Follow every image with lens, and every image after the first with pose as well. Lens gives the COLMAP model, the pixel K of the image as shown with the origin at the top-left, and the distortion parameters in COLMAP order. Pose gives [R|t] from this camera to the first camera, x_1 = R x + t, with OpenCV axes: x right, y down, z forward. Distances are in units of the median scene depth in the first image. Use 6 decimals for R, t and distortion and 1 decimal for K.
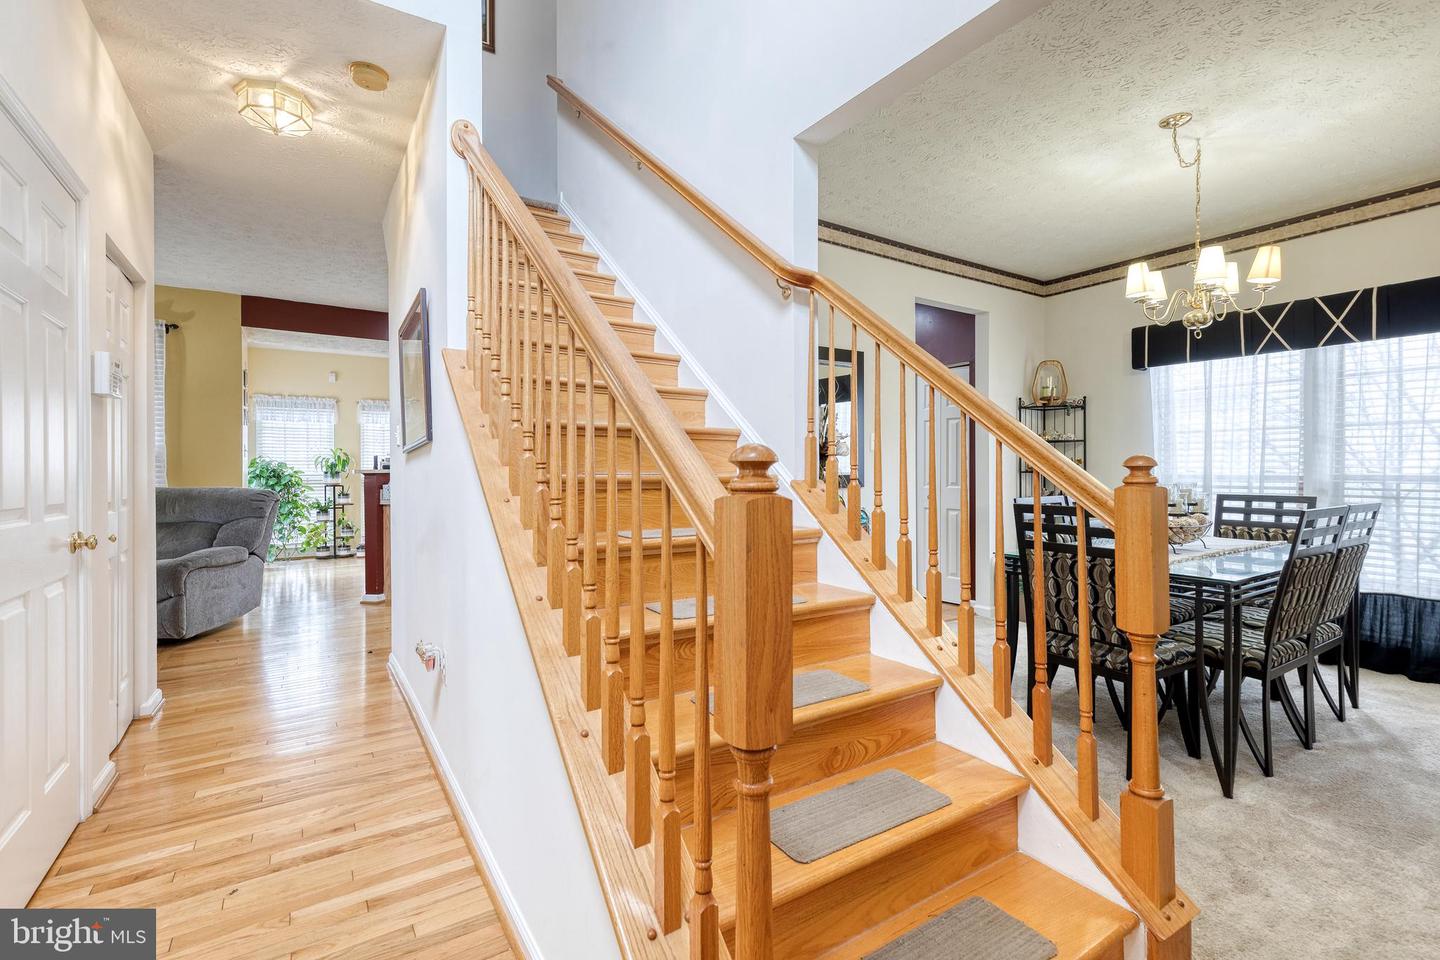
lens RADIAL K [[654.8, 0, 751.3], [0, 654.8, 470.2], [0, 0, 1]] dist [0.008264, -0.000902]
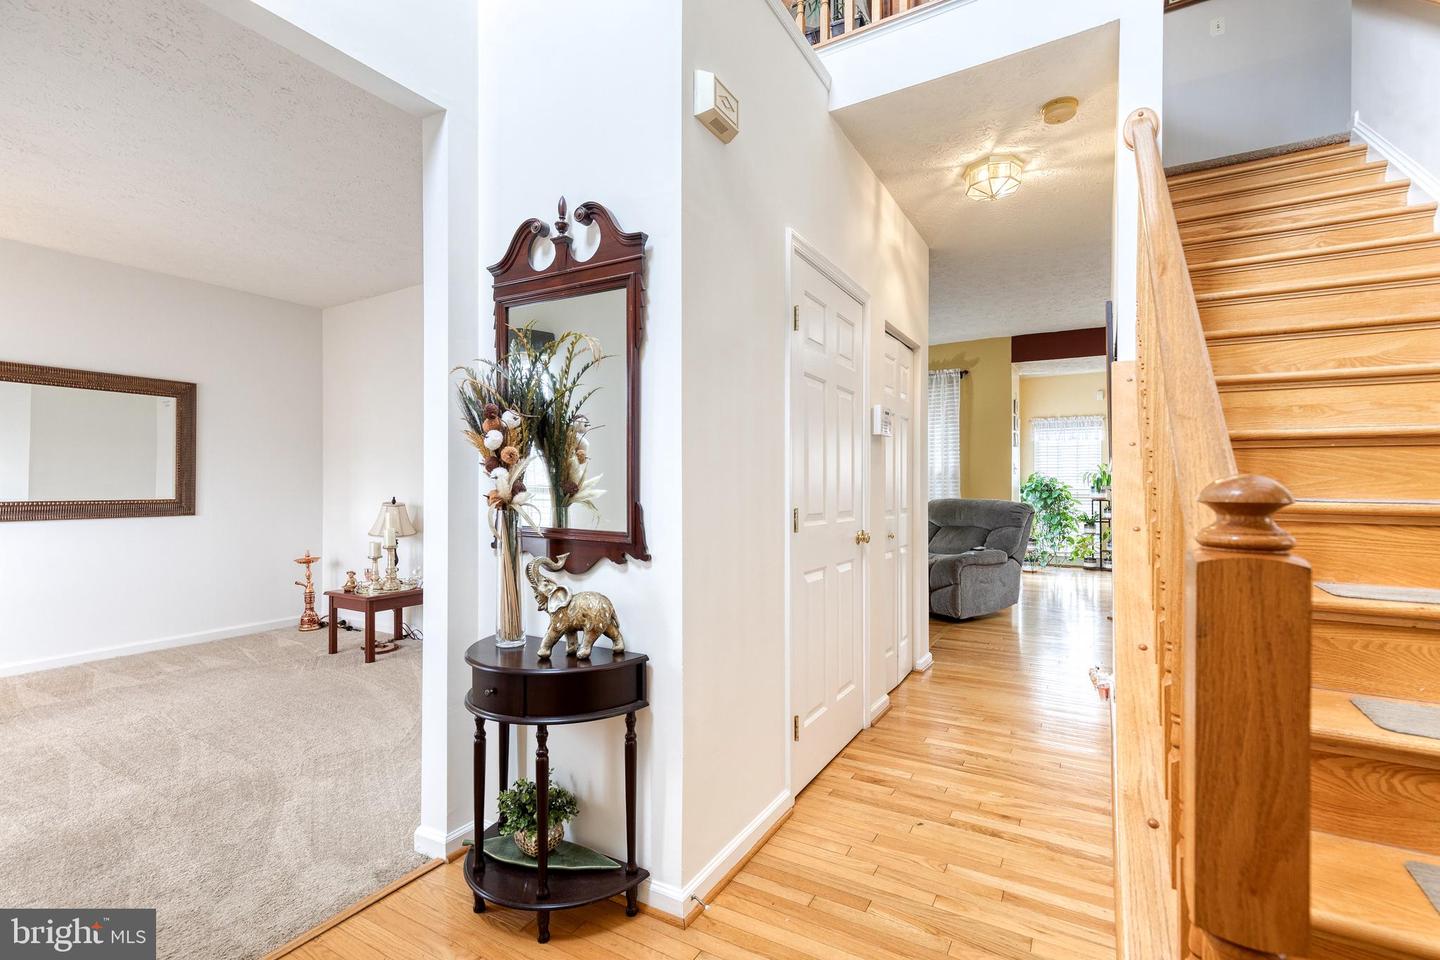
lens RADIAL K [[654.8, 0, 729.8], [0, 654.8, 480.6], [0, 0, 1]] dist [0.008264, -0.000902]
pose [[0.431439, 0.001948, -0.902140, 0.115682], [-0.005238, 0.999986, -0.000346, -0.010024], [0.902127, 0.004875, 0.431444, 0.075284]]
